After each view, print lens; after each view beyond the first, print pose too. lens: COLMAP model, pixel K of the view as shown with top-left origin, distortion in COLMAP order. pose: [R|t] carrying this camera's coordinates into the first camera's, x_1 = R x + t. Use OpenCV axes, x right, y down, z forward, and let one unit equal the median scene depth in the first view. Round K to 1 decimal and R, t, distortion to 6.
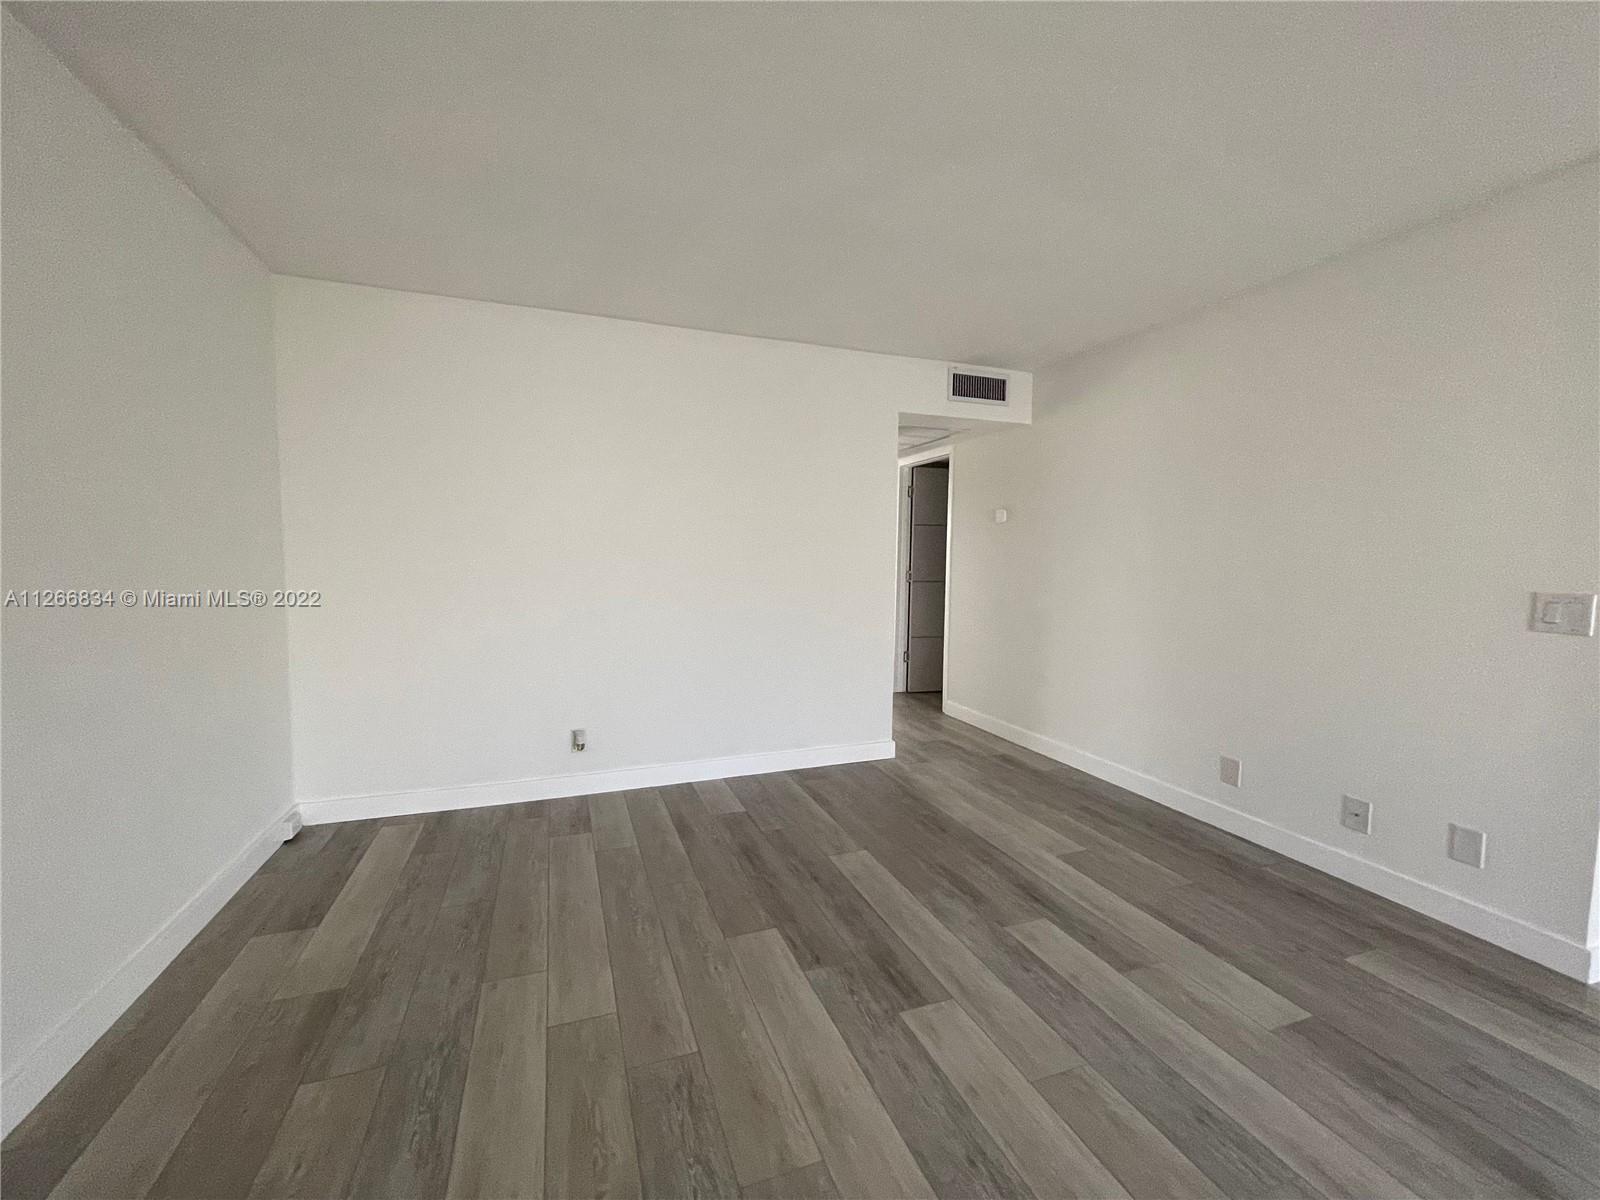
lens RADIAL K [[646.1, 0, 786.6], [0, 646.1, 597.6], [0, 0, 1]] dist [-0.003145, 0.001727]
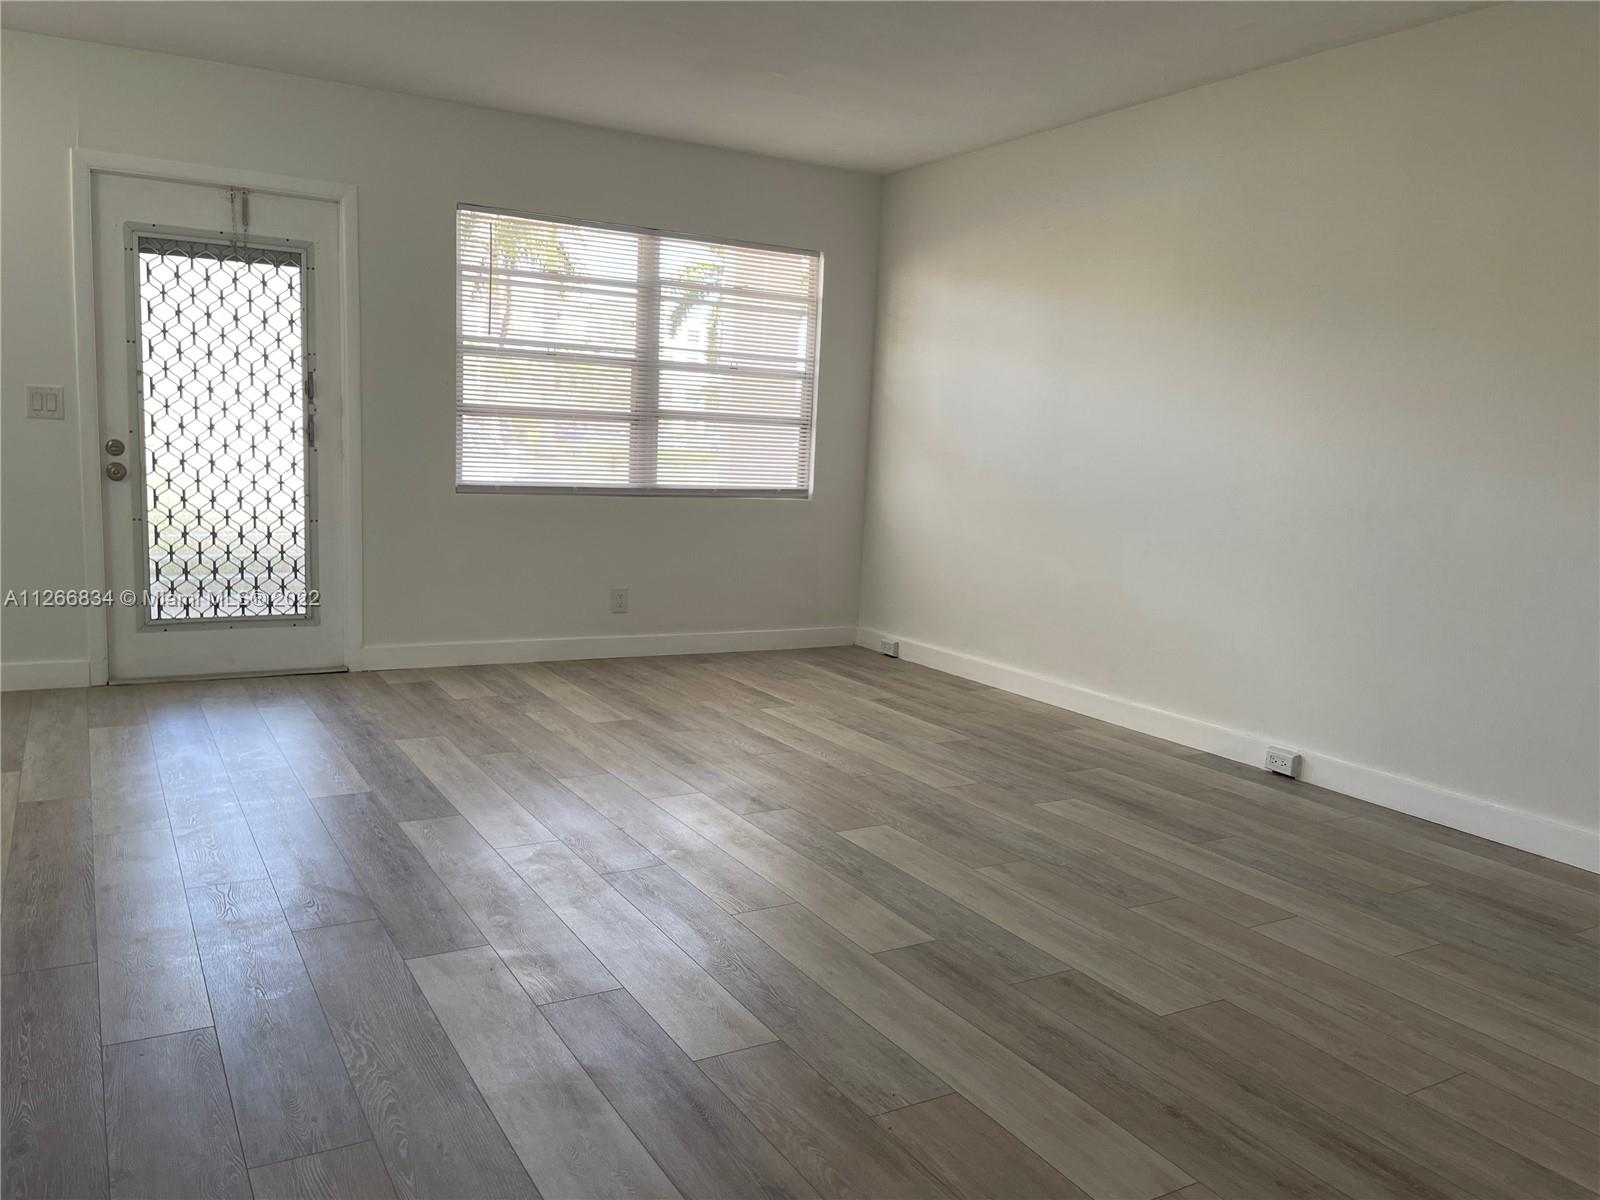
lens RADIAL K [[1210.2, 0, 812.6], [0, 1210.2, 606.6], [0, 0, 1]] dist [0.015399, -0.018013]
pose [[-0.980003, -0.024584, -0.197457, 0.530399], [-0.065701, 0.976662, 0.204485, -0.059417], [0.187822, 0.213369, -0.958747, 1.943785]]
